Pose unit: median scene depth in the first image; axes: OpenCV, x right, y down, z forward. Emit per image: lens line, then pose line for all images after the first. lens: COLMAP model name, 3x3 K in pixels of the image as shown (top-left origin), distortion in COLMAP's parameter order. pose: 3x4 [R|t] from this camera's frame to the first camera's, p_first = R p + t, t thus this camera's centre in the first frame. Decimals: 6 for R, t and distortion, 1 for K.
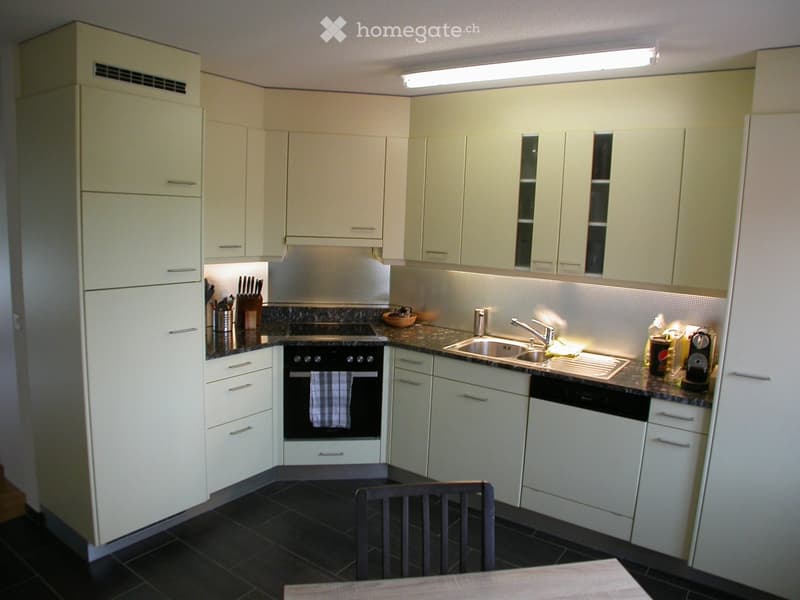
lens RADIAL K [[577.8, 0, 400.0], [0, 577.8, 300.4], [0, 0, 1]] dist [-0.136778, 0.074122]
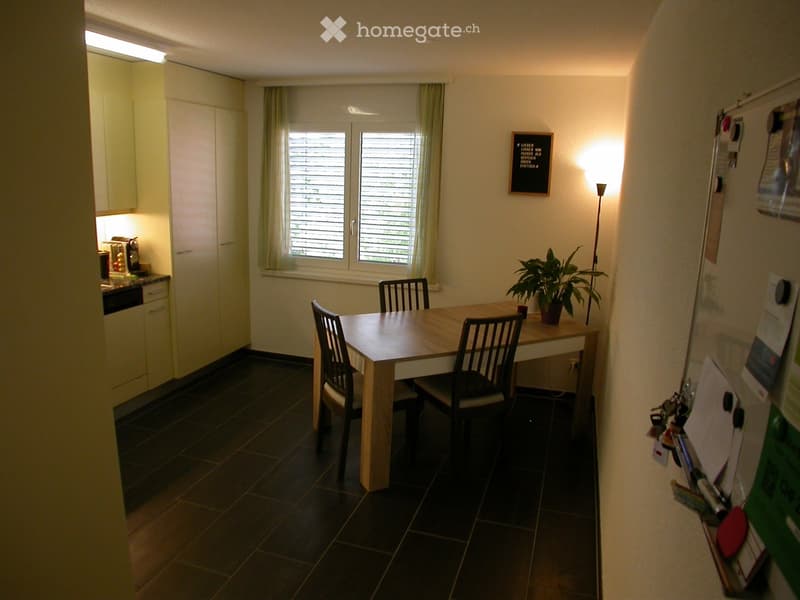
lens RADIAL K [[577.8, 0, 398.5], [0, 577.8, 298.5], [0, 0, 1]] dist [-0.136778, 0.074122]
pose [[-0.298739, -0.246004, 0.922083, -1.100843], [0.096352, 0.953493, 0.285601, -0.149568], [-0.949458, 0.174165, -0.261142, 0.749029]]
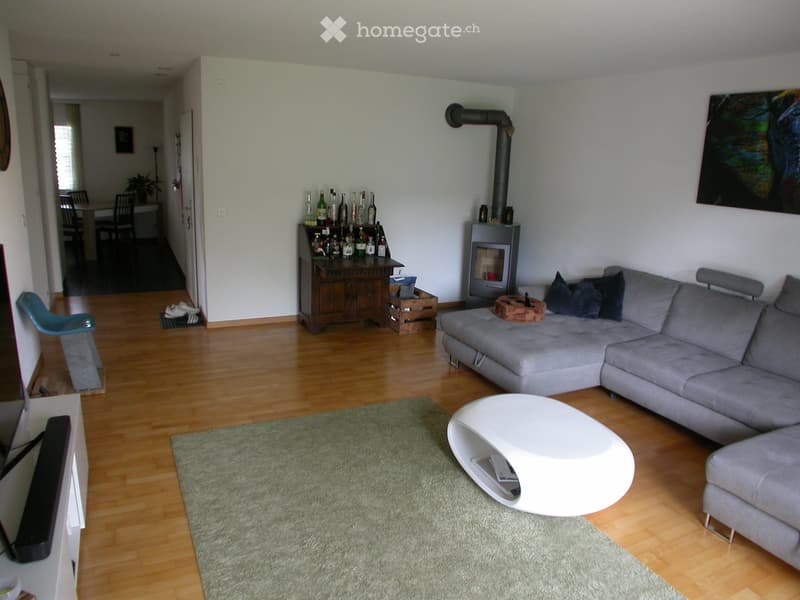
lens RADIAL K [[577.8, 0, 407.6], [0, 577.8, 296.2], [0, 0, 1]] dist [-0.136778, 0.074122]
pose [[-0.878970, -0.178690, 0.442133, -2.762159], [-0.000177, 0.927265, 0.374407, -0.385509], [-0.476877, 0.329014, -0.815069, 2.076589]]
